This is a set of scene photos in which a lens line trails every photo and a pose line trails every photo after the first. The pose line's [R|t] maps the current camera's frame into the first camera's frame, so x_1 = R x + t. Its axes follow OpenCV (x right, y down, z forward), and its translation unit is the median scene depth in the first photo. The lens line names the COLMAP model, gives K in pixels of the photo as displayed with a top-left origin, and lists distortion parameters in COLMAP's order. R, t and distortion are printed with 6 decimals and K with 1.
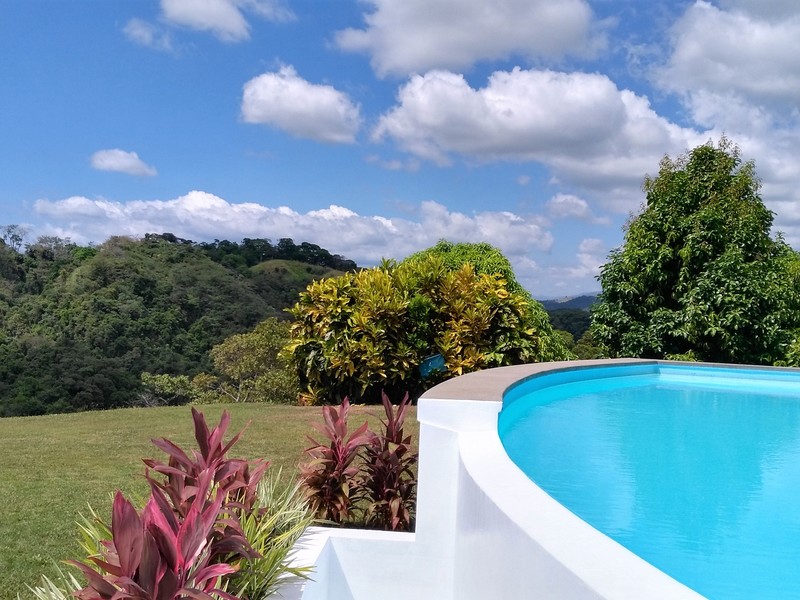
lens RADIAL K [[854.1, 0, 399.3], [0, 854.1, 297.2], [0, 0, 1]] dist [0.072276, 0.000000]
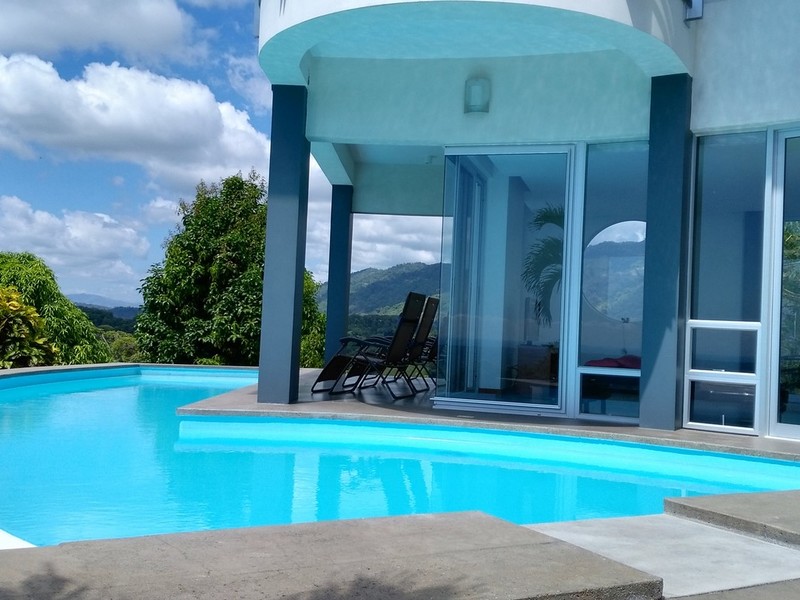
lens RADIAL K [[854.1, 0, 402.0], [0, 854.1, 296.2], [0, 0, 1]] dist [0.072276, 0.000000]
pose [[0.895580, 0.014257, 0.444673, 0.005789], [-0.010091, 0.999880, -0.011735, -0.000664], [-0.444787, 0.006022, 0.895616, -0.015305]]
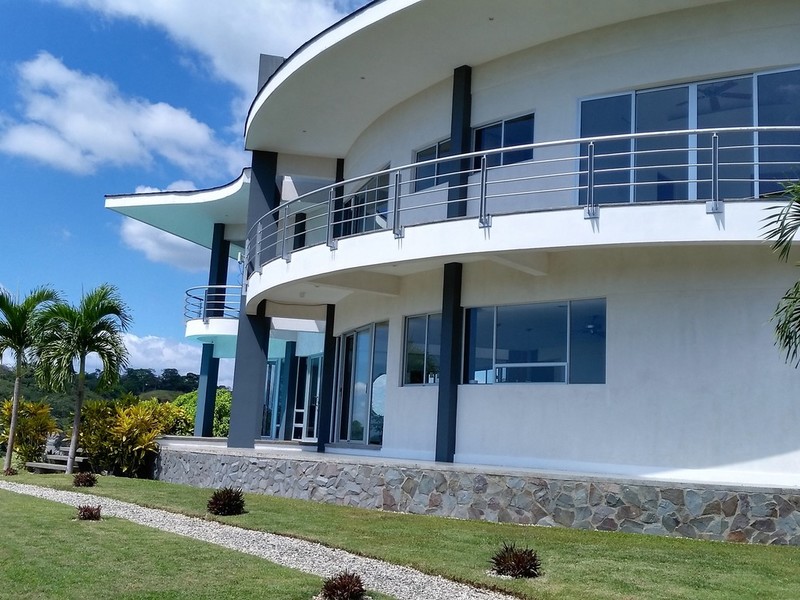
lens RADIAL K [[854.1, 0, 397.8], [0, 854.1, 298.4], [0, 0, 1]] dist [0.072276, 0.000000]
pose [[0.992522, 0.028164, 0.118771, 0.034994], [-0.009777, 0.988235, -0.152633, 0.002999], [-0.121673, 0.150331, 0.981120, -0.125634]]
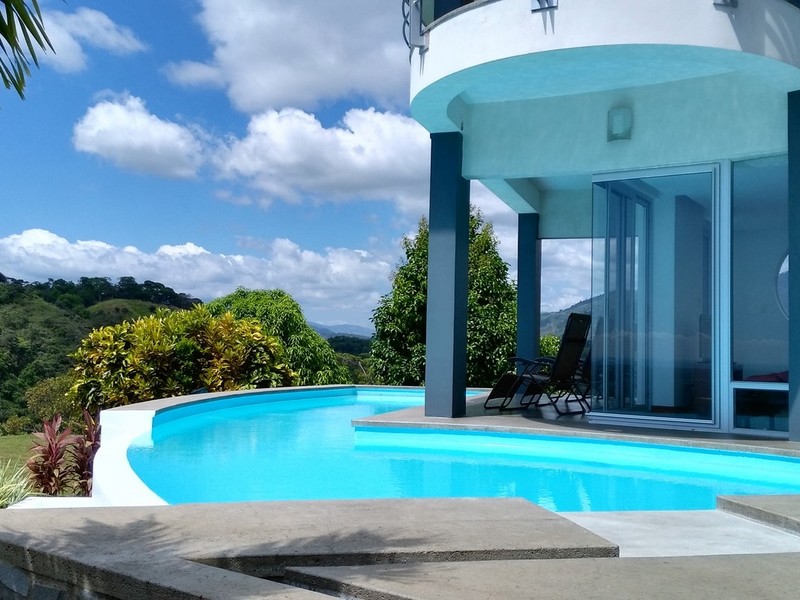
lens RADIAL K [[854.1, 0, 405.9], [0, 854.1, 297.4], [0, 0, 1]] dist [0.072276, 0.000000]
pose [[0.984266, -0.011209, 0.176340, 0.009106], [0.018653, 0.999001, -0.040613, -0.000507], [-0.175708, 0.043263, 0.983491, -0.021023]]
